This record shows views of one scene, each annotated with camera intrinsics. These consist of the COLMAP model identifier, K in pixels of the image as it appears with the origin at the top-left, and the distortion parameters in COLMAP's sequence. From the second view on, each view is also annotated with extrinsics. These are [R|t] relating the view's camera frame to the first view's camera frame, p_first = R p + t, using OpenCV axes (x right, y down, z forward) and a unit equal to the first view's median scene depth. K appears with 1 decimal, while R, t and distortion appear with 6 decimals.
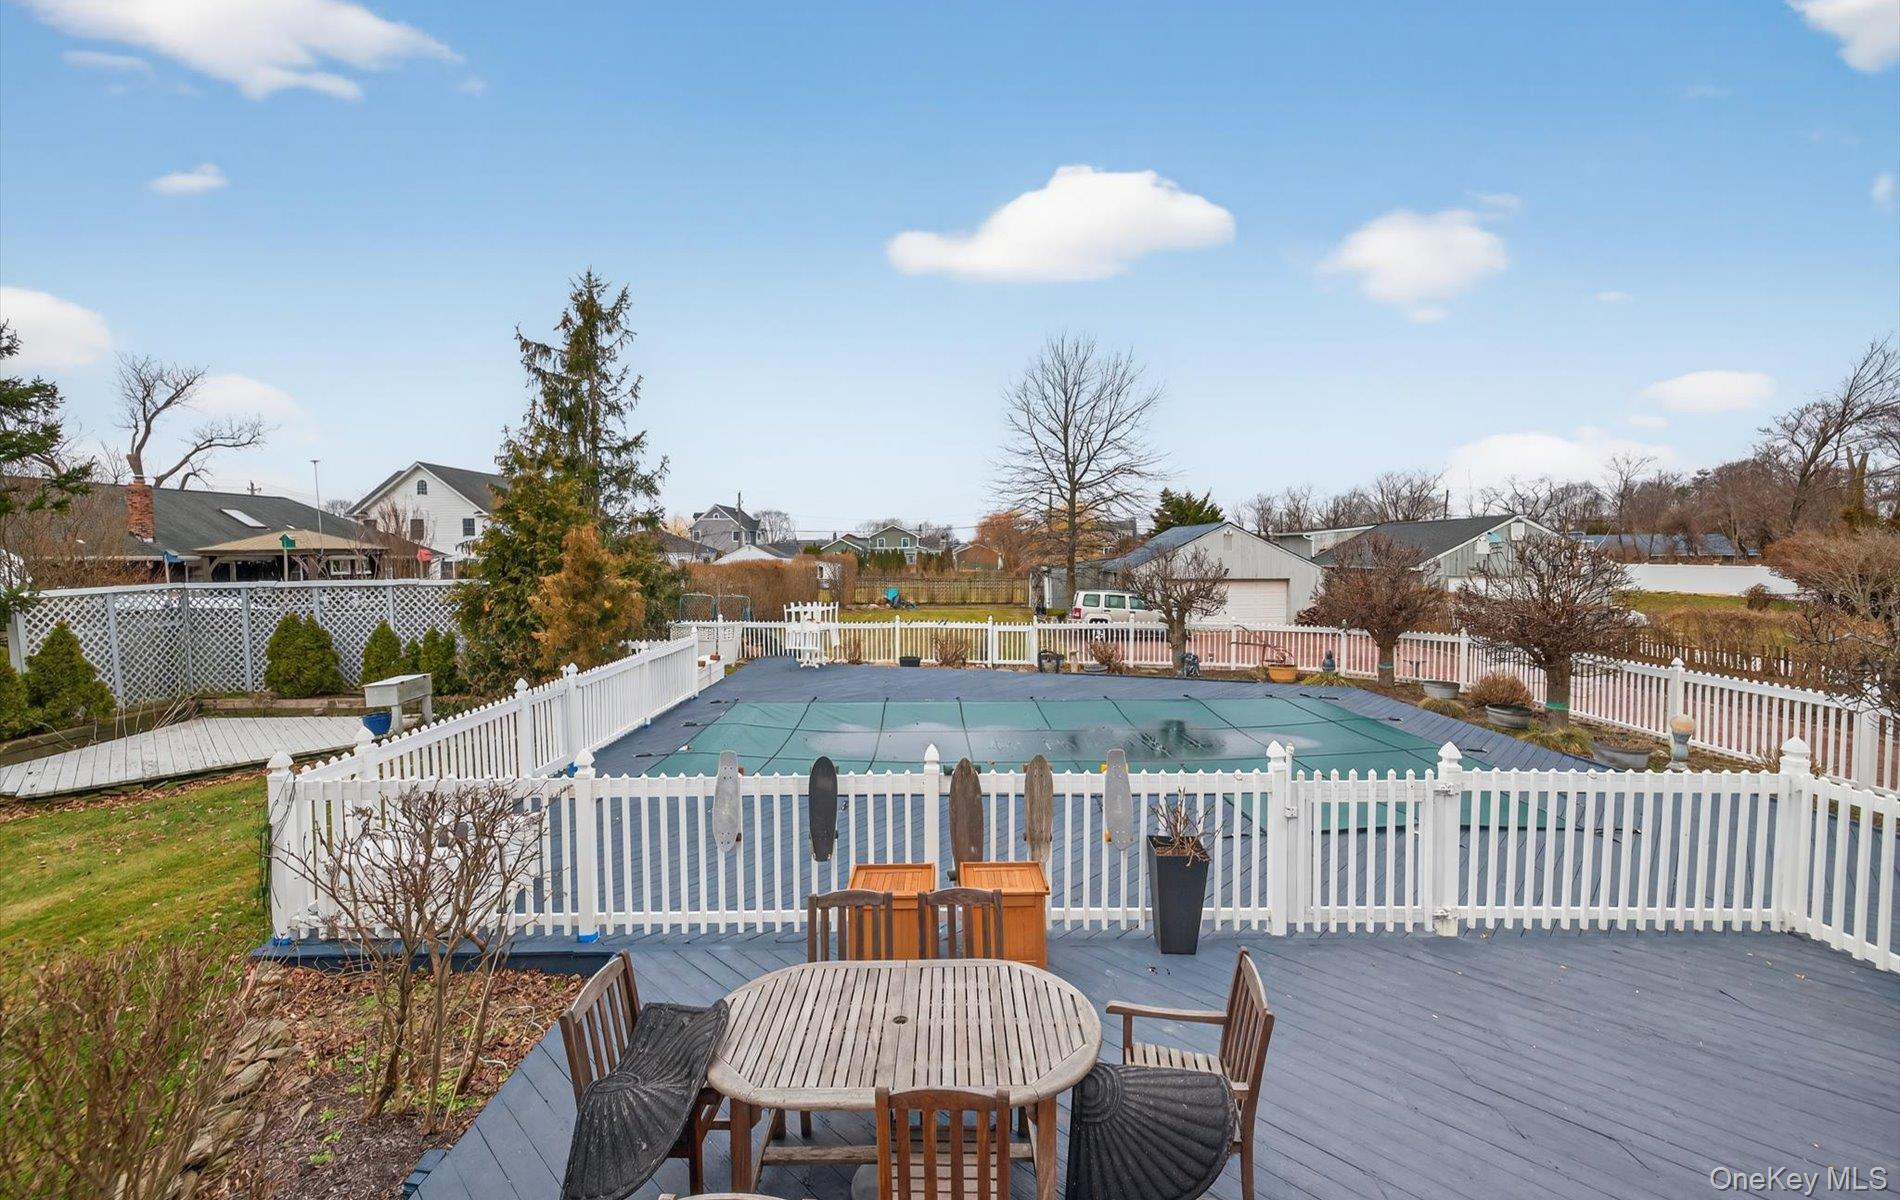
lens RADIAL K [[792.8, 0, 952.6], [0, 792.8, 579.4], [0, 0, 1]] dist [0.015577, -0.012725]
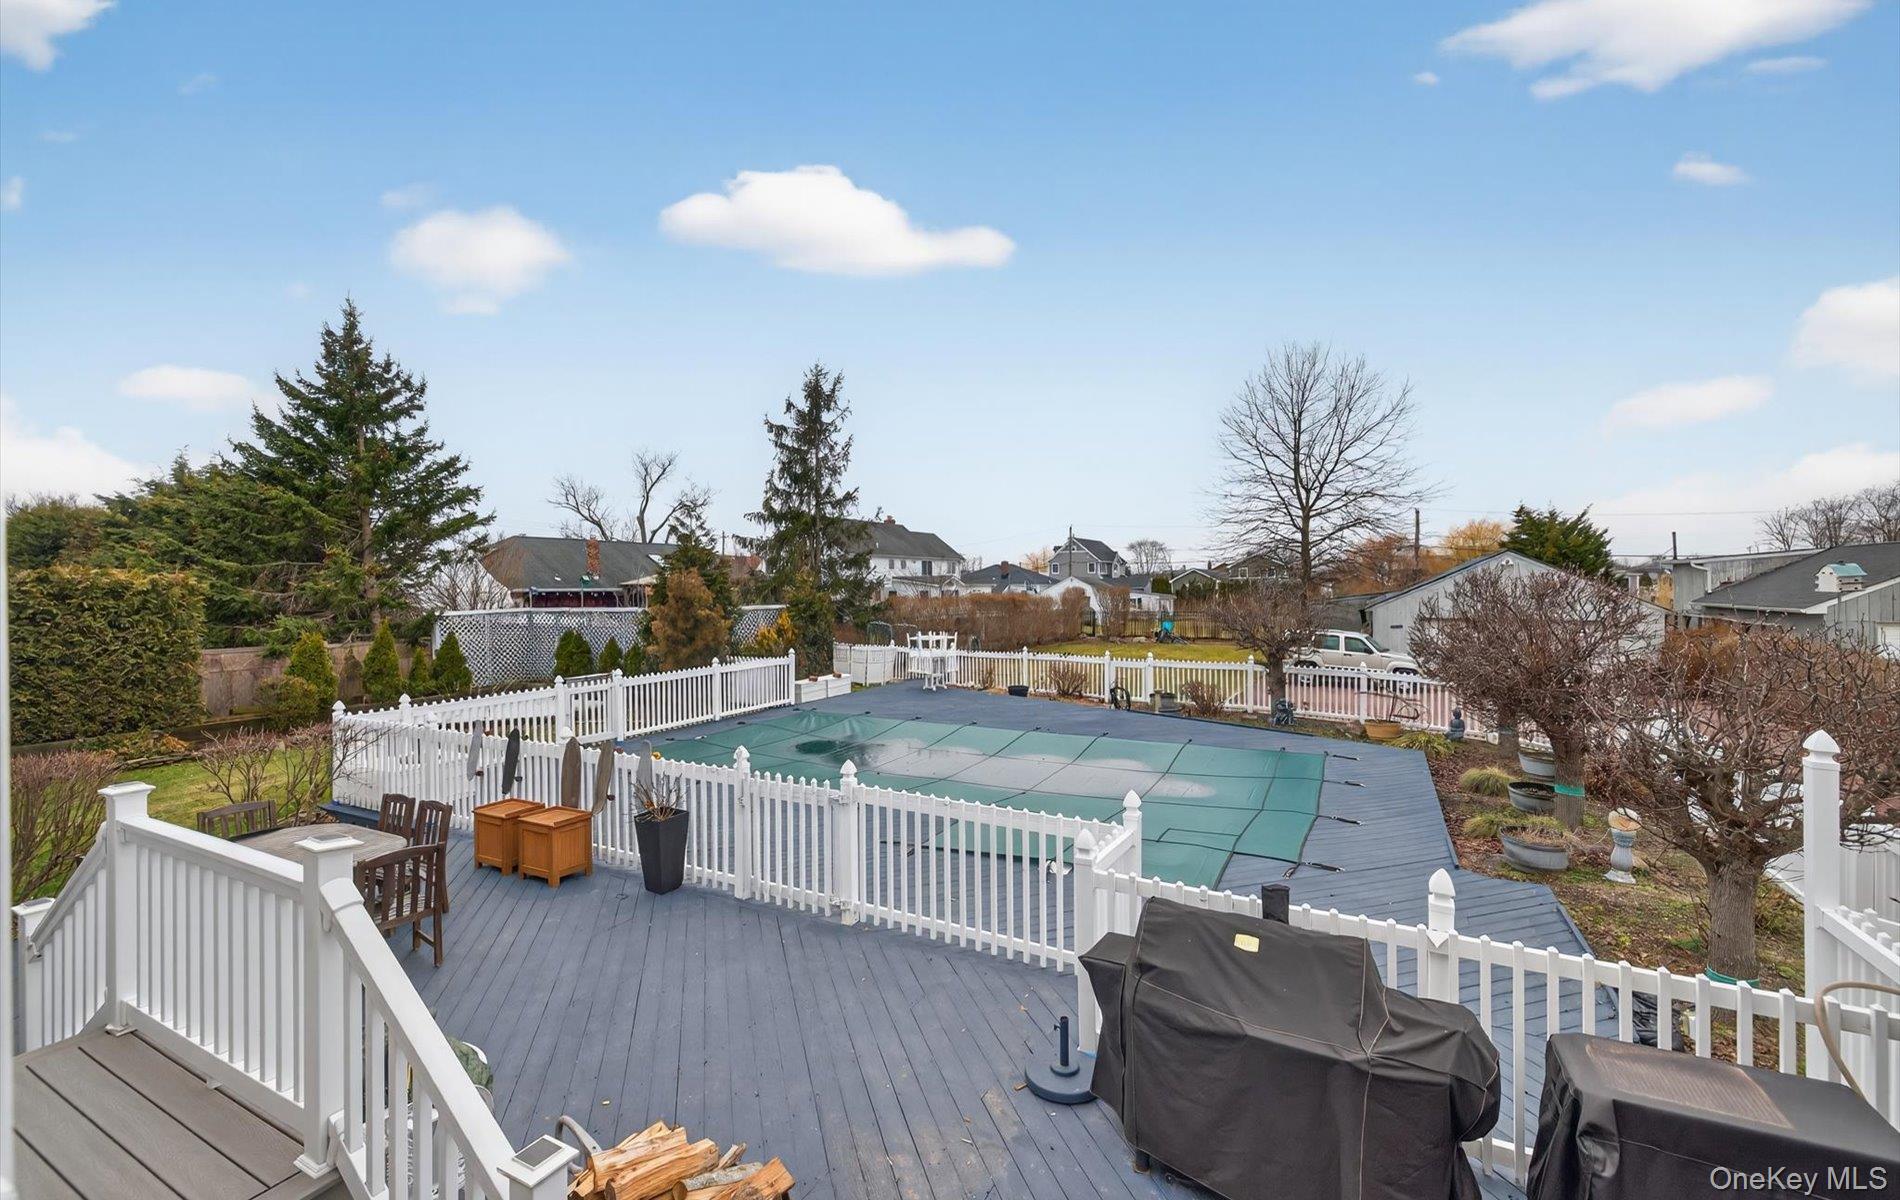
lens RADIAL K [[797.4, 0, 944.3], [0, 797.4, 586.9], [0, 0, 1]] dist [0.012642, 0.000085]
pose [[0.877083, 0.002505, -0.480332, 0.331840], [-0.016119, 0.999577, -0.024218, -0.007365], [0.480068, 0.028984, 0.876753, 0.002392]]
